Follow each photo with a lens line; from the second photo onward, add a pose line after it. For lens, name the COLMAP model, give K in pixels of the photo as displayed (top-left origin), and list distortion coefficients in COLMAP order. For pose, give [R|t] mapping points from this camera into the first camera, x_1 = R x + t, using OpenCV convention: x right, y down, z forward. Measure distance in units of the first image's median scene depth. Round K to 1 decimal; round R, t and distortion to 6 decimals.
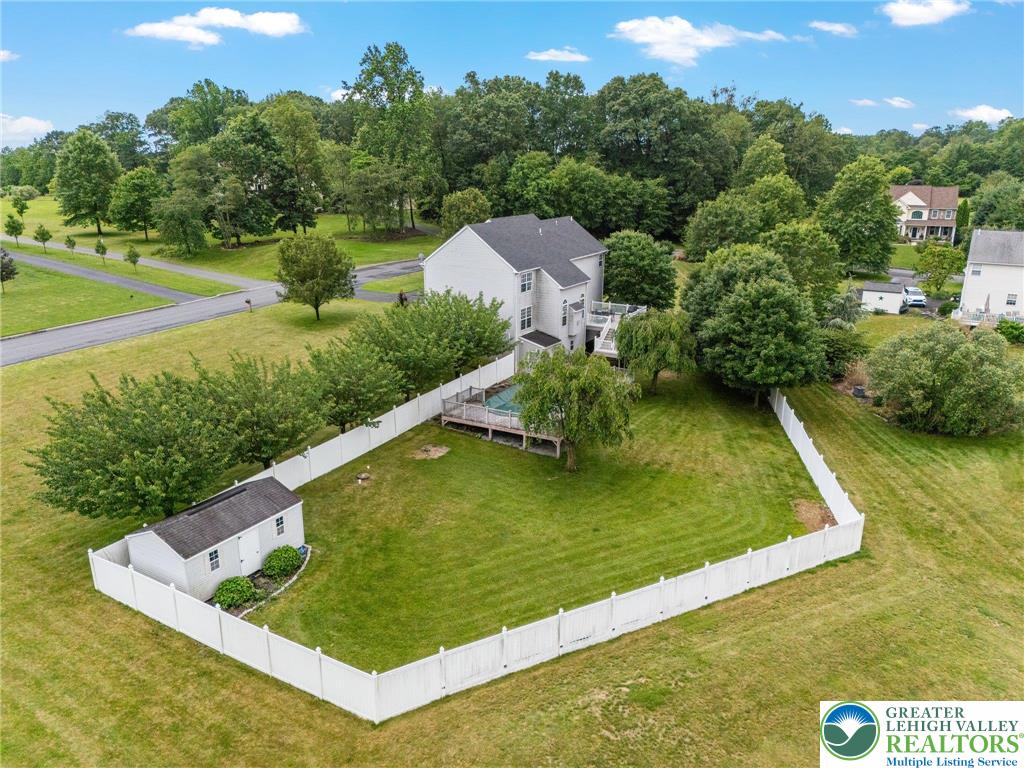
lens RADIAL K [[749.3, 0, 514.4], [0, 749.3, 383.4], [0, 0, 1]] dist [0.072002, -0.069690]
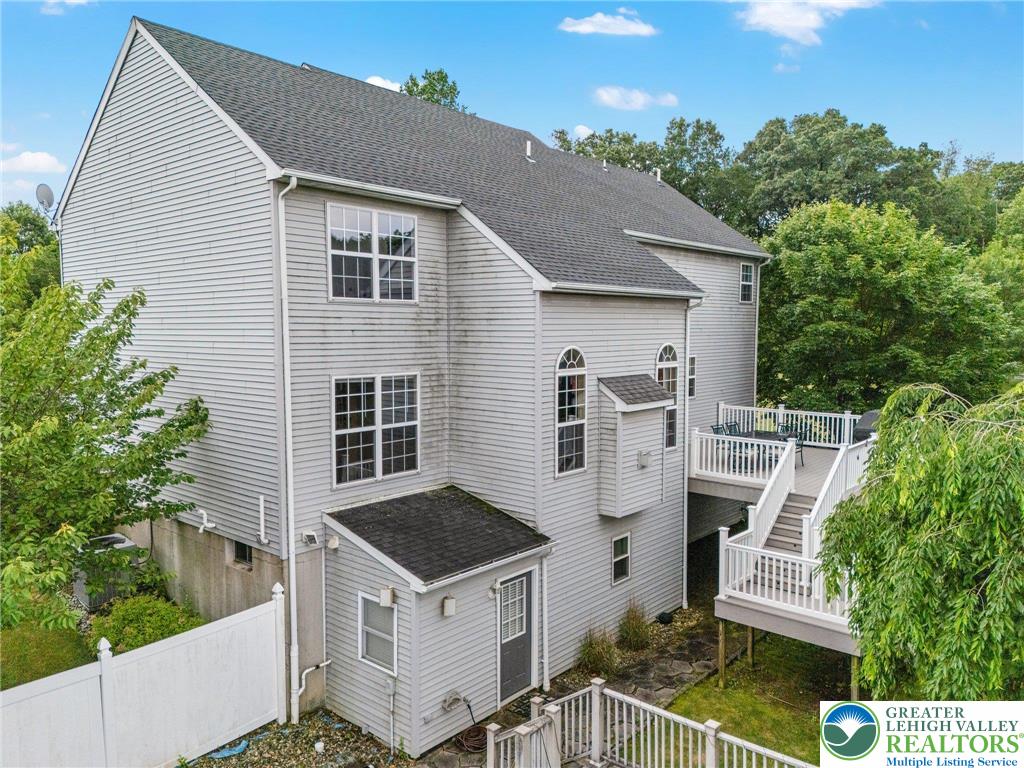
lens RADIAL K [[749.3, 0, 514.4], [0, 749.3, 383.4], [0, 0, 1]] dist [0.072002, -0.069690]
pose [[0.980938, 0.008932, -0.194114, 0.081913], [-0.049797, 0.977140, -0.206683, -0.049690], [0.187830, 0.212410, 0.958959, 0.694455]]
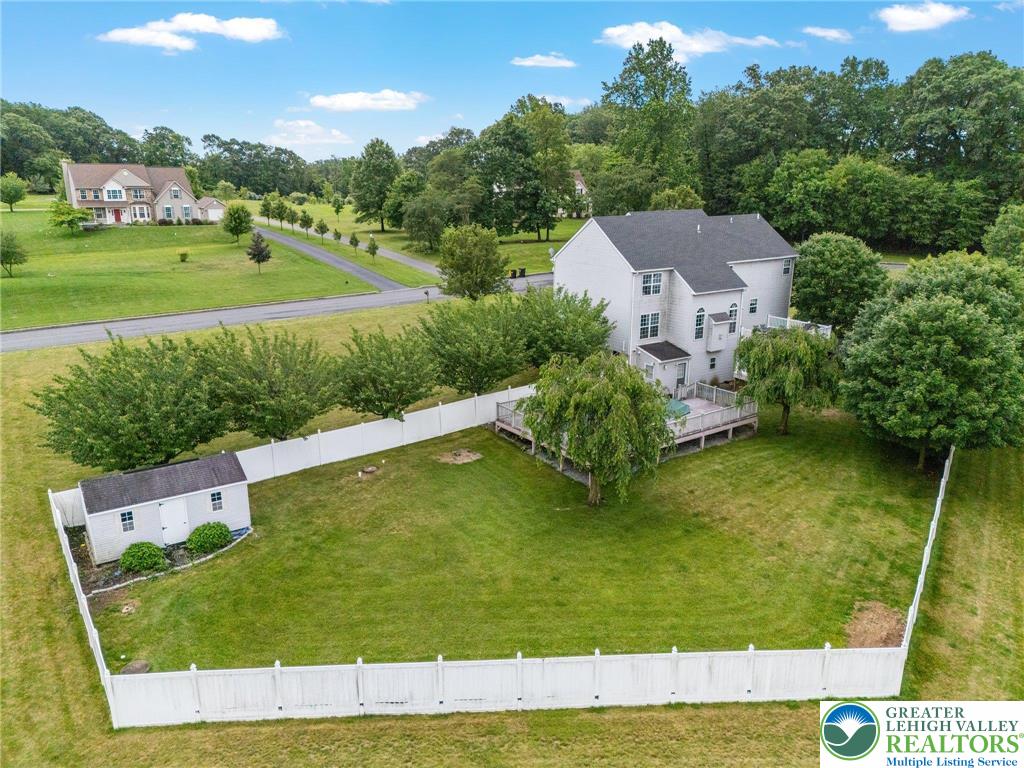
lens RADIAL K [[749.3, 0, 514.4], [0, 749.3, 383.4], [0, 0, 1]] dist [0.072002, -0.069690]
pose [[0.902487, 0.112880, -0.415662, 0.210436], [-0.120231, 0.992709, 0.008541, -0.008544], [0.413596, 0.042267, 0.909479, 0.129081]]
